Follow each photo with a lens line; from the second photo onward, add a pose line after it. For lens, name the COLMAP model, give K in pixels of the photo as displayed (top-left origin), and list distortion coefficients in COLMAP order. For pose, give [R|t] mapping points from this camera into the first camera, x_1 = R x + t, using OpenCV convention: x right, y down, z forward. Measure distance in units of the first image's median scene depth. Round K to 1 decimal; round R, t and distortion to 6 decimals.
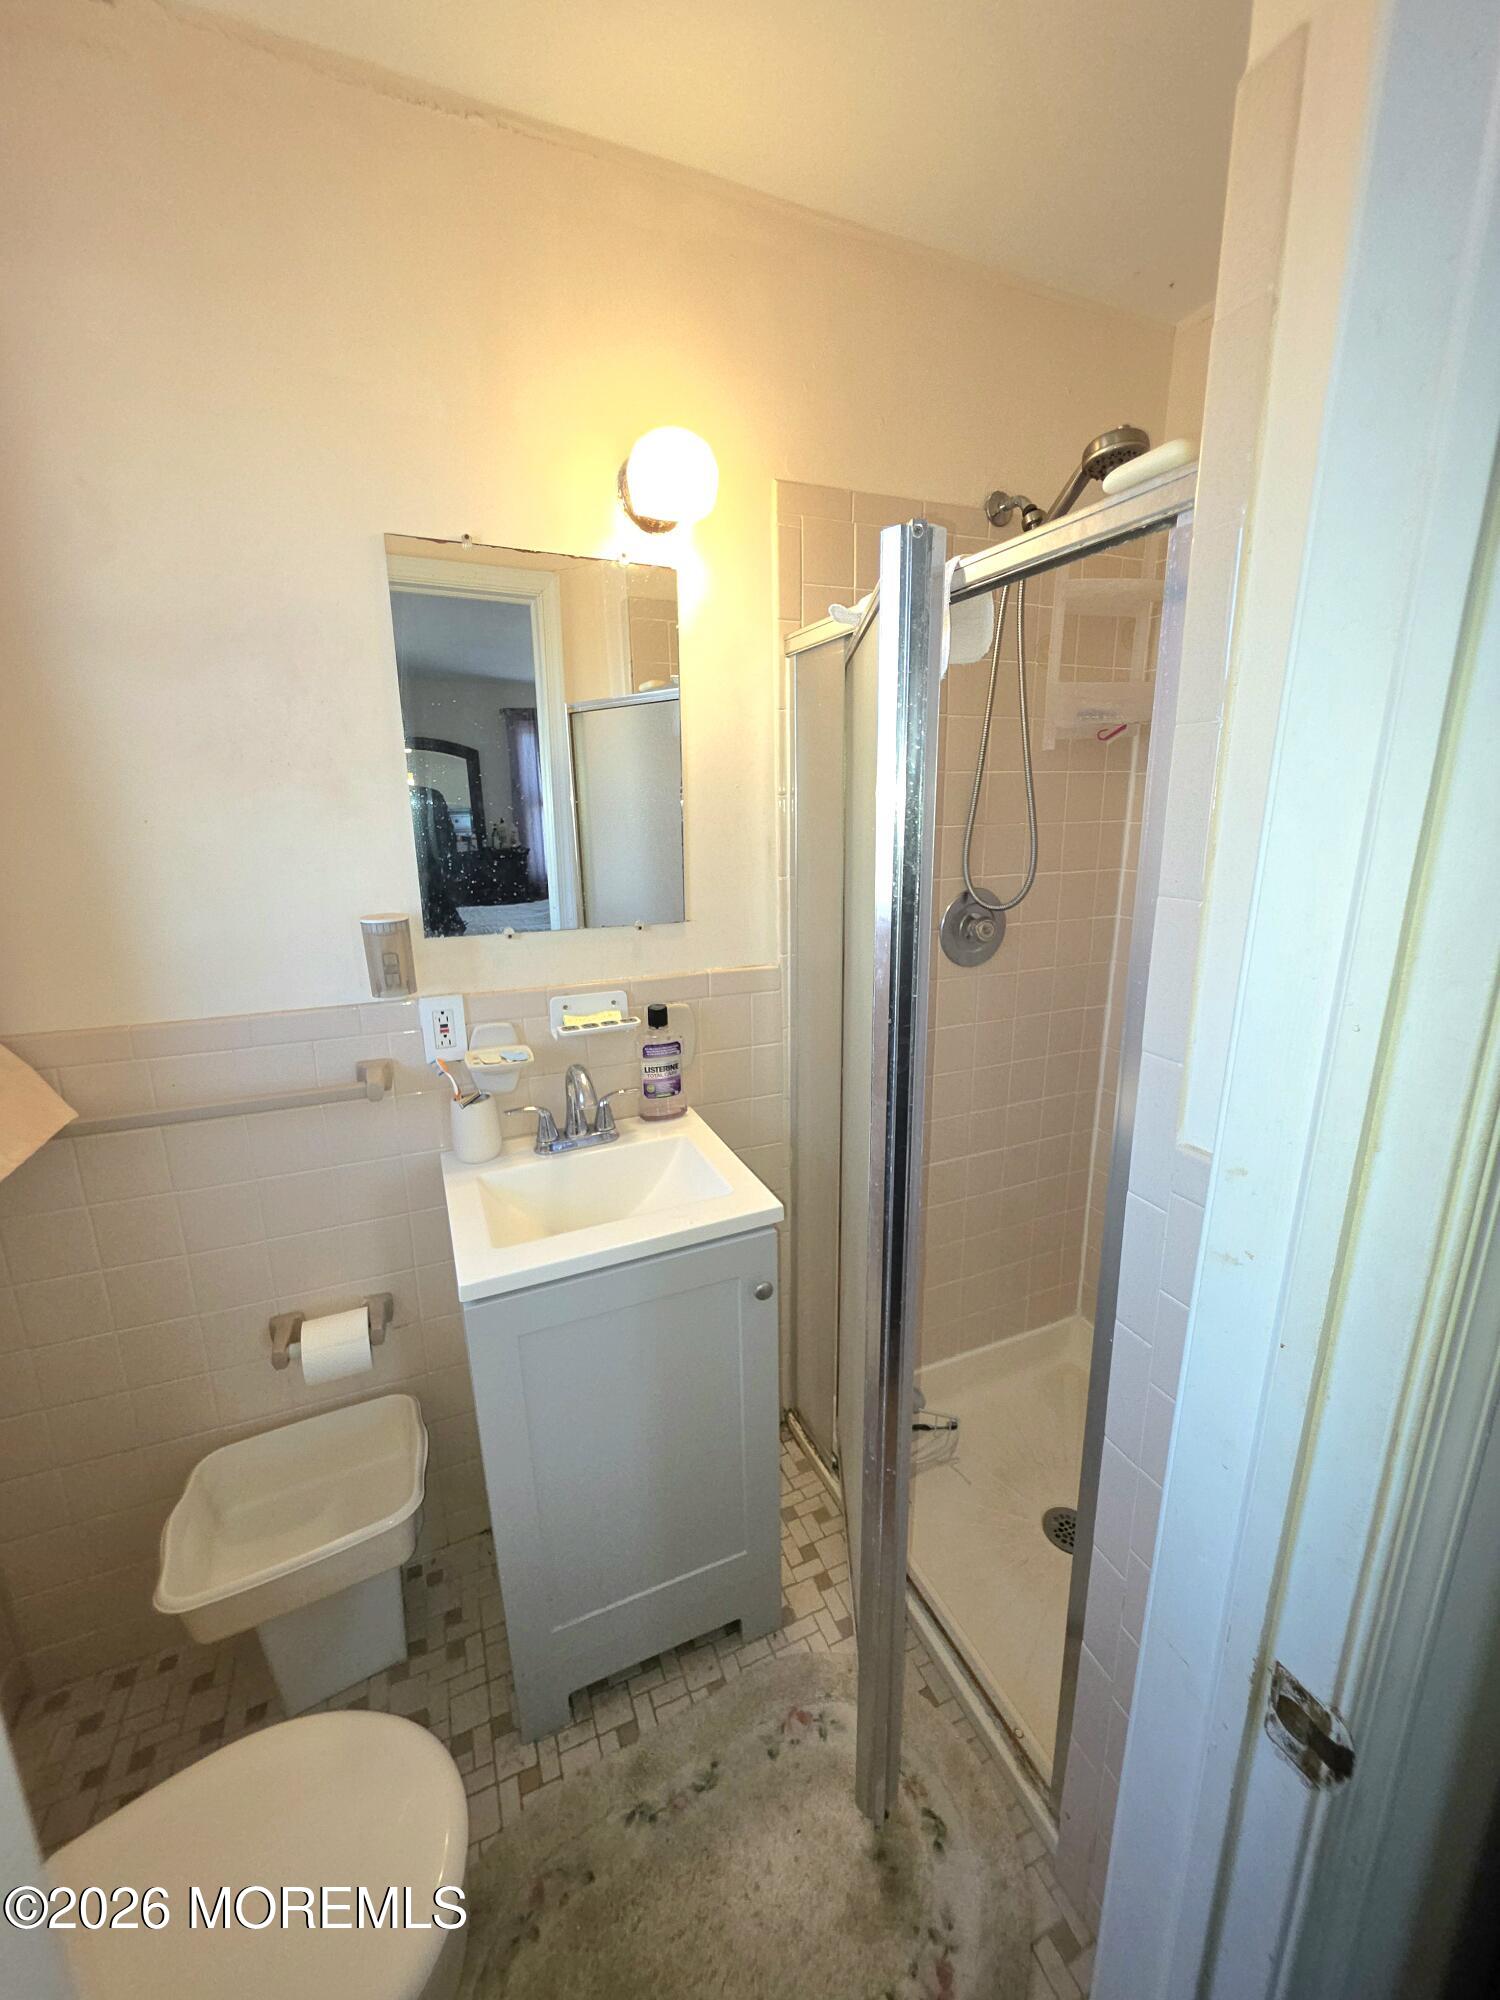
lens RADIAL K [[798.1, 0, 751.7], [0, 798.1, 997.5], [0, 0, 1]] dist [0.004201, -0.000139]
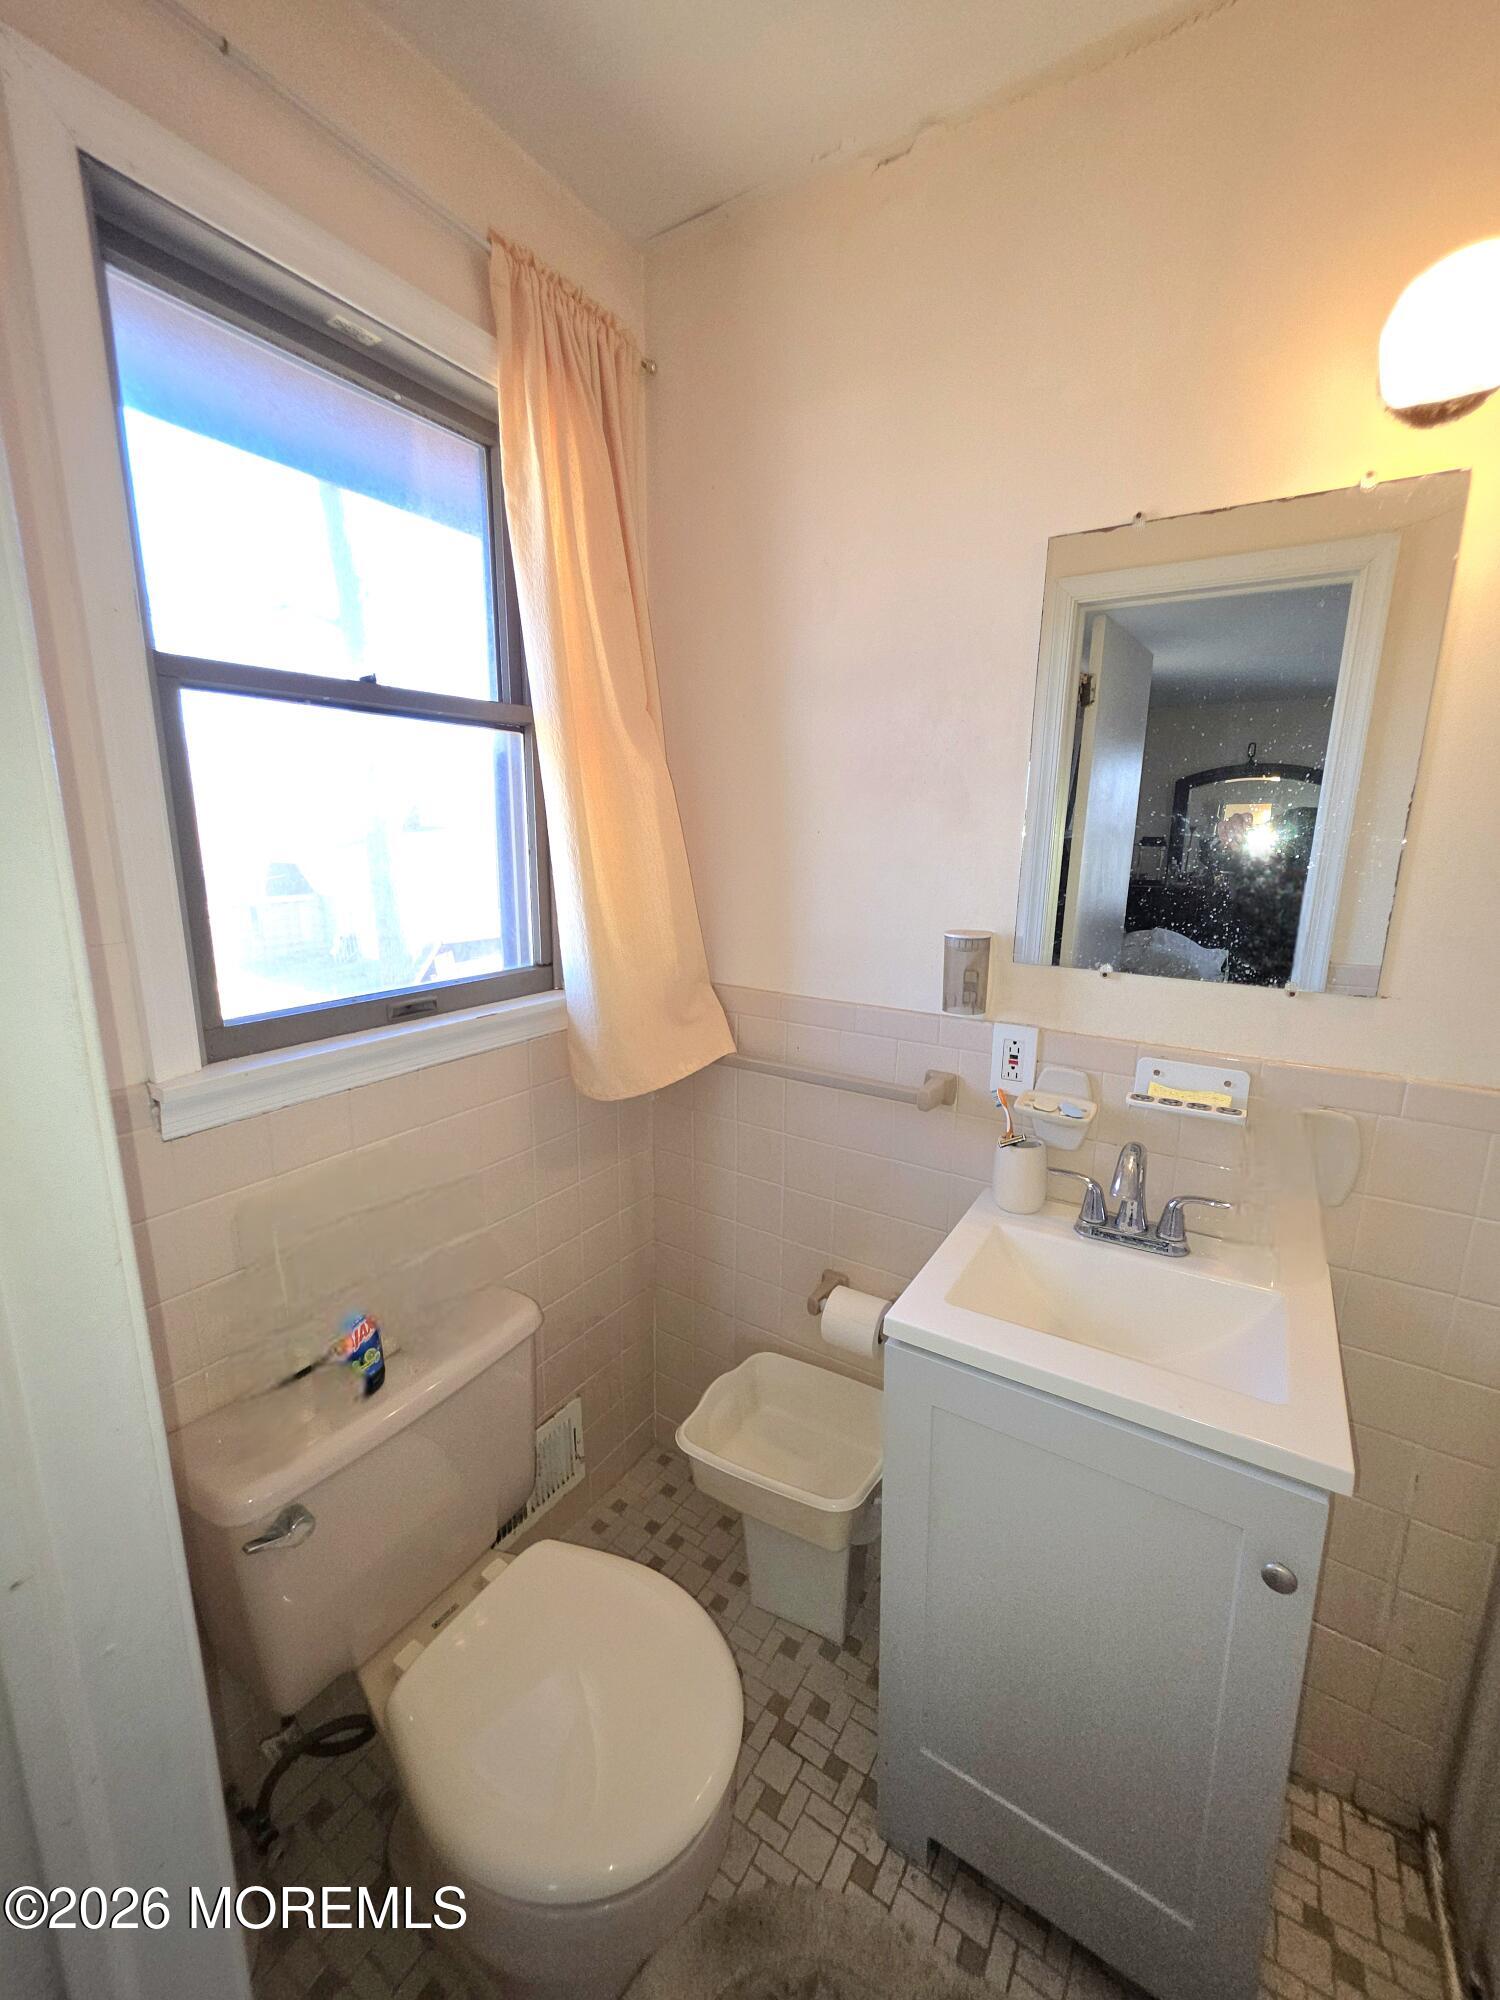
lens RADIAL K [[798.1, 0, 751.1], [0, 798.1, 997.1], [0, 0, 1]] dist [0.004201, -0.000139]
pose [[0.559642, 0.183068, -0.808262, 0.186948], [-0.216811, 0.973671, 0.070412, -0.032125], [0.799871, 0.135835, 0.584598, 0.202973]]
